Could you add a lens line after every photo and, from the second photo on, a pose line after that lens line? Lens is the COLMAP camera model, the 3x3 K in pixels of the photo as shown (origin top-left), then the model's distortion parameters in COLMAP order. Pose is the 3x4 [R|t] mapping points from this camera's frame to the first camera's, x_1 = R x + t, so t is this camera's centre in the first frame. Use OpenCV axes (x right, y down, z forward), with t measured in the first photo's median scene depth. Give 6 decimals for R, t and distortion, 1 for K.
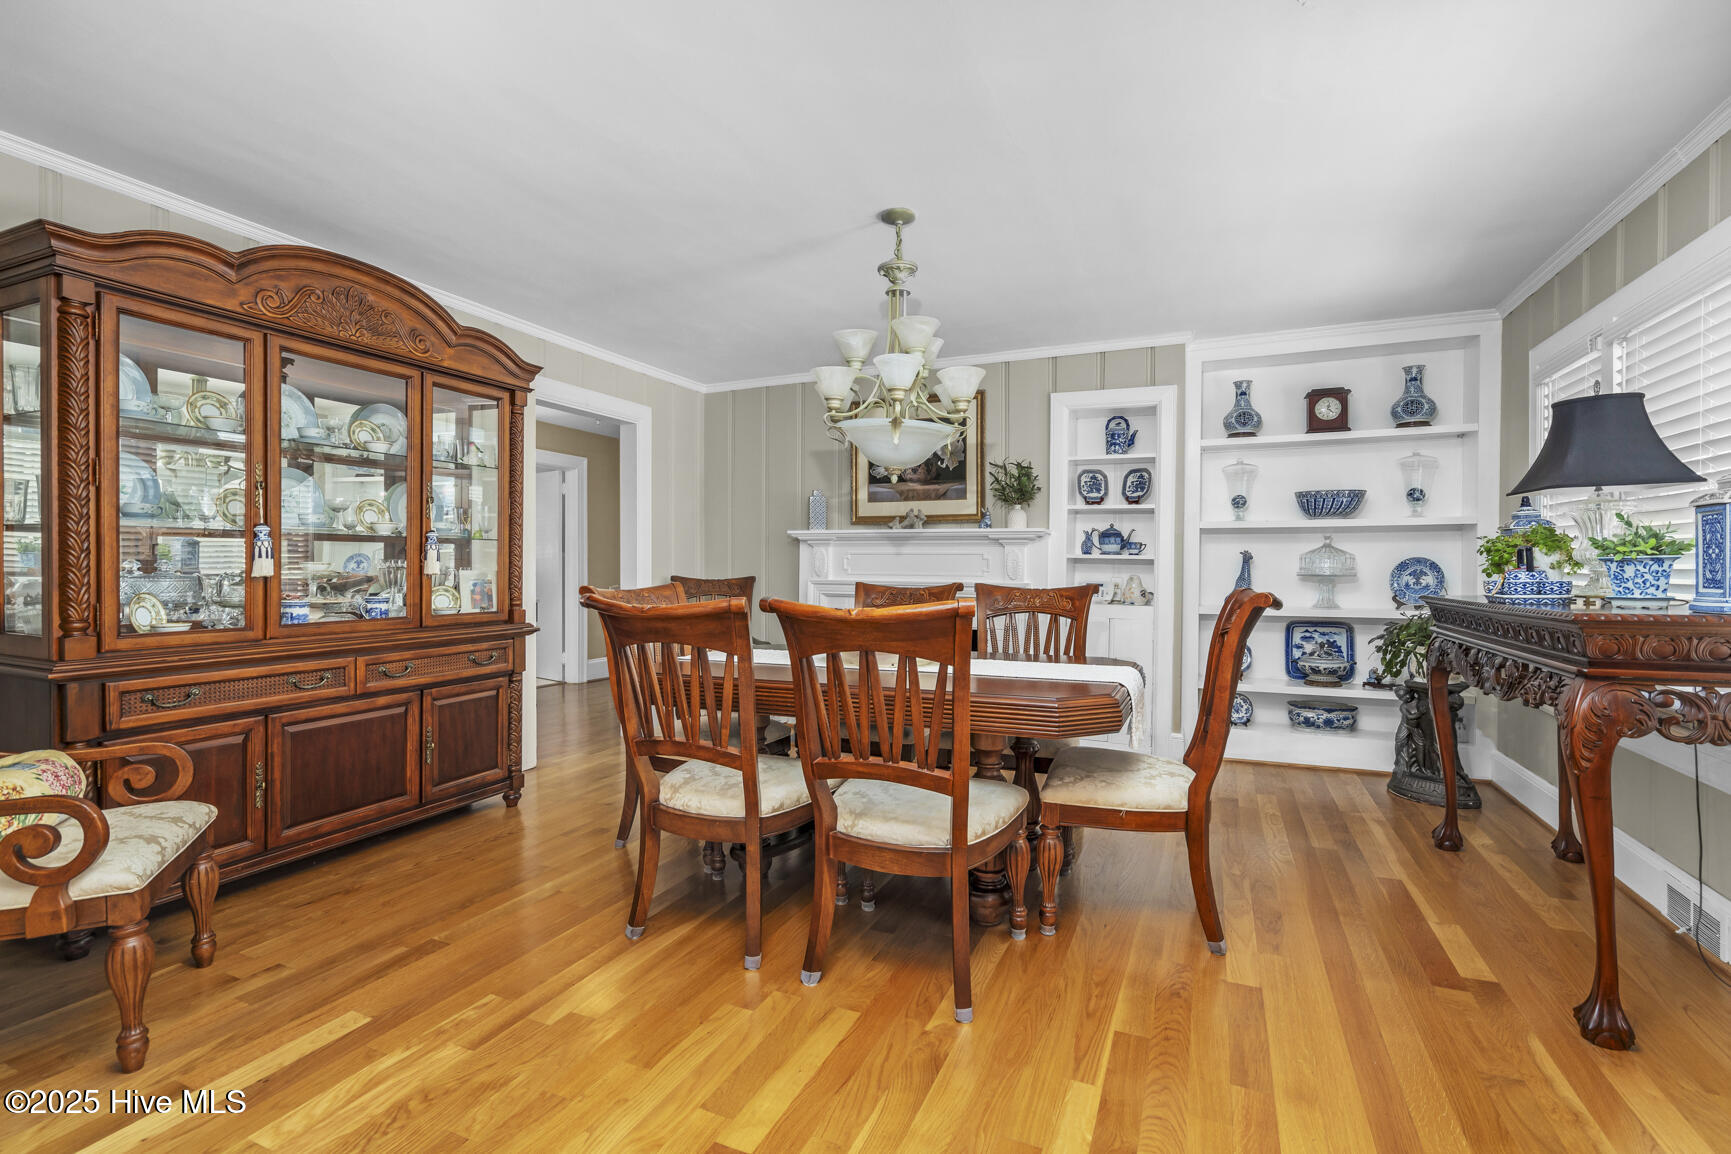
lens RADIAL K [[792.8, 0, 862.4], [0, 792.8, 577.8], [0, 0, 1]] dist [0.000867, 0.000380]
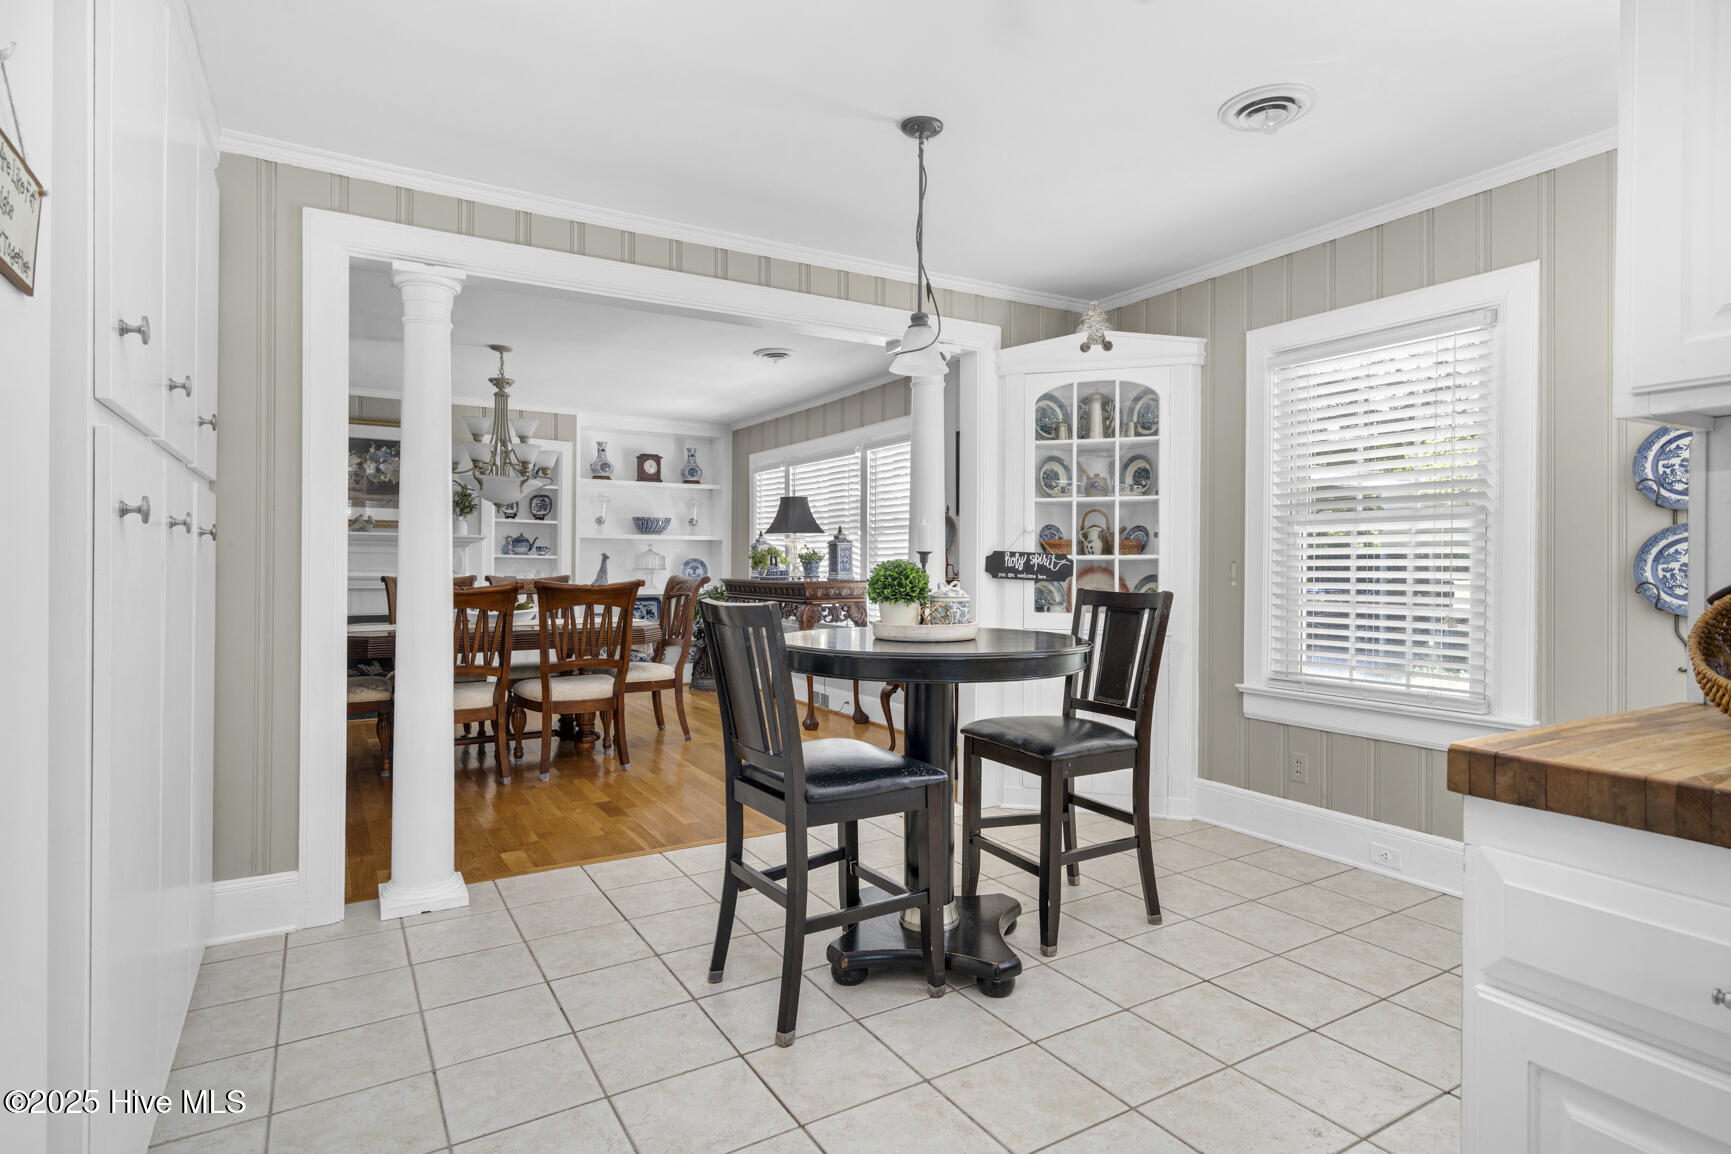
lens RADIAL K [[906.8, 0, 870.3], [0, 906.8, 567.2], [0, 0, 1]] dist [0.002784, -0.001325]
pose [[0.577908, -0.006038, 0.816080, -0.694823], [0.010204, 0.999948, 0.000172, -0.001462], [-0.816038, 0.008228, 0.577939, -0.462233]]
